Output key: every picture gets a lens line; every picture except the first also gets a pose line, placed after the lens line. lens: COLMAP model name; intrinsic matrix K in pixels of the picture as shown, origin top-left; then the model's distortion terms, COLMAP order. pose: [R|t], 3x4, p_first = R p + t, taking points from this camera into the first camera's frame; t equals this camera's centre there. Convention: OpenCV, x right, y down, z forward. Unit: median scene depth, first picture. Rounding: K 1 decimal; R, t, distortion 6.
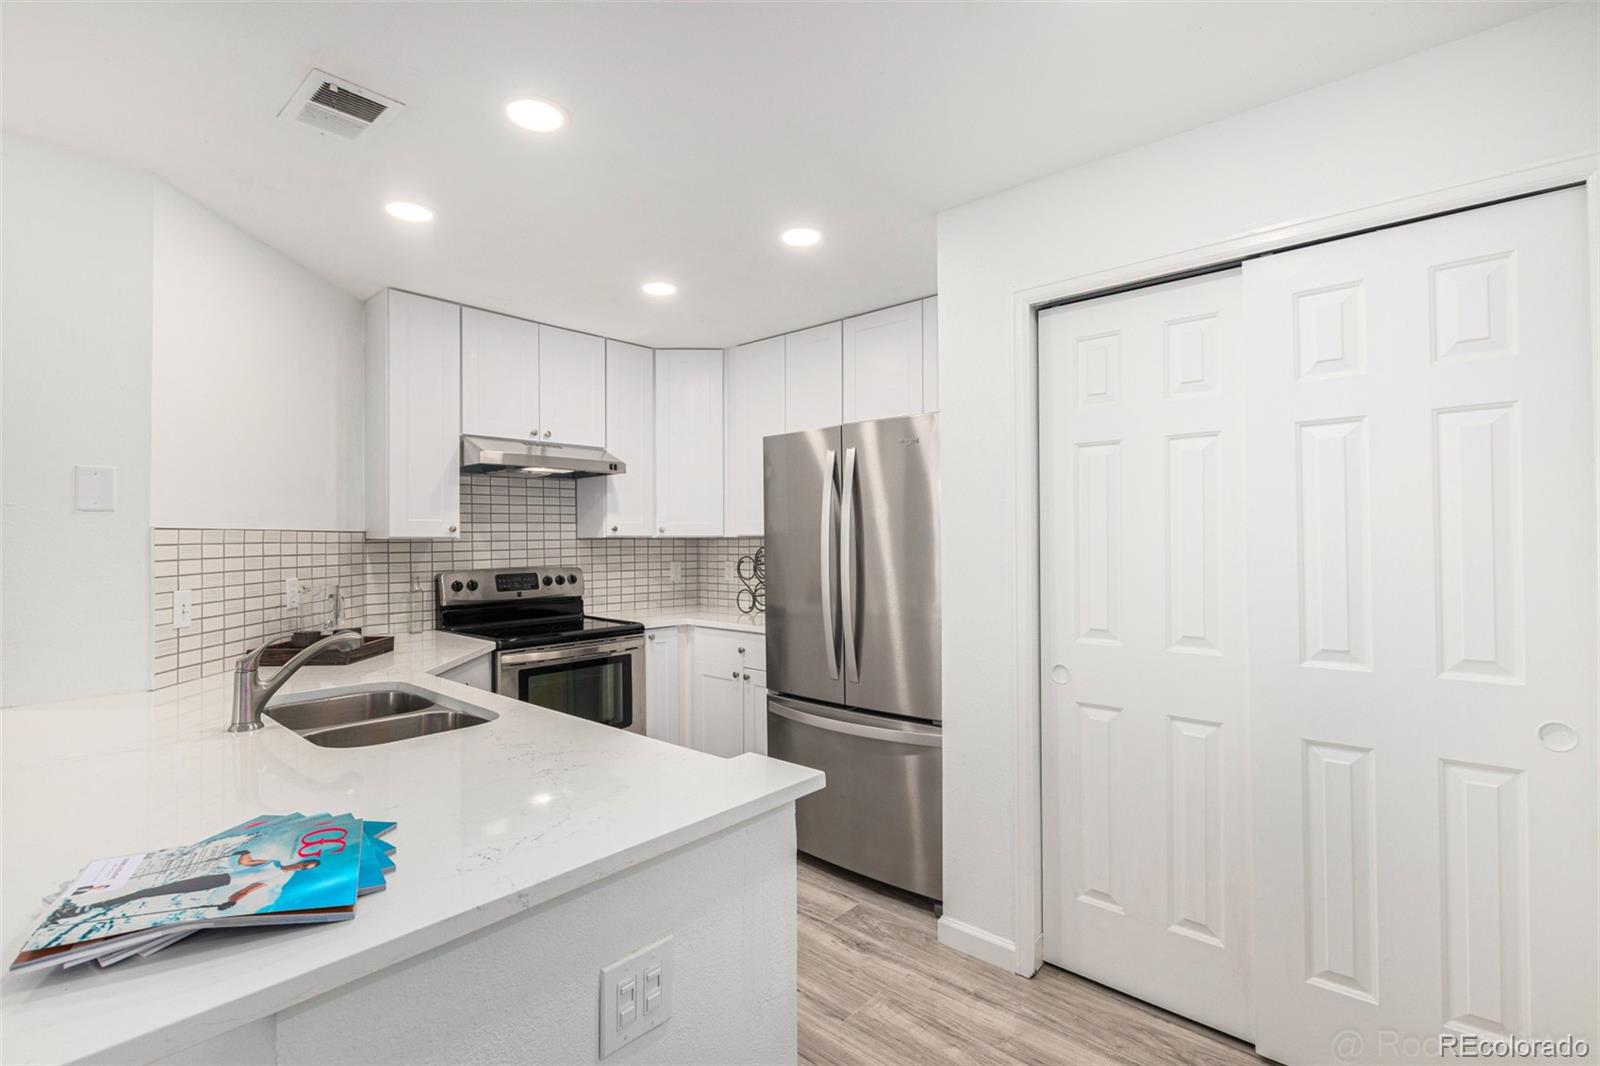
lens RADIAL K [[727.6, 0, 797.6], [0, 727.6, 534.6], [0, 0, 1]] dist [0.004517, -0.001994]
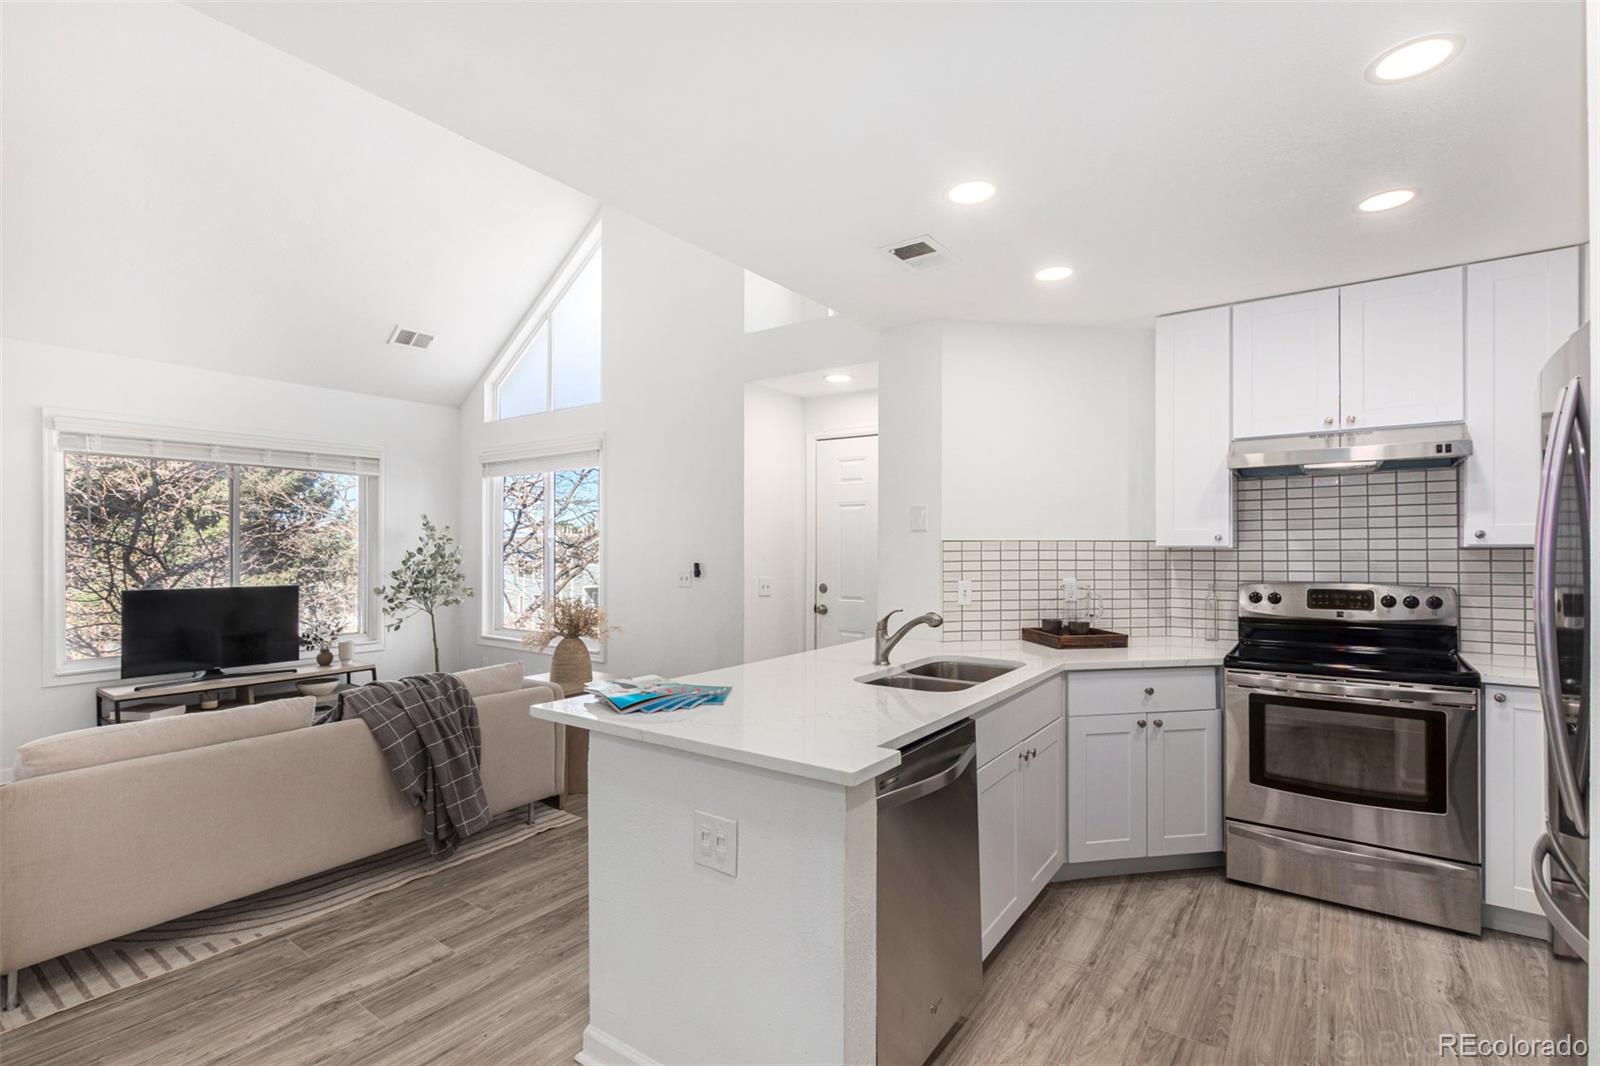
lens RADIAL K [[731.9, 0, 801.8], [0, 731.9, 541.3], [0, 0, 1]] dist [0.001394, -0.000761]
pose [[0.108098, -0.001081, -0.994140, 0.412380], [0.005582, 0.999984, -0.000481, -0.005267], [0.994125, -0.005497, 0.108102, 0.310973]]
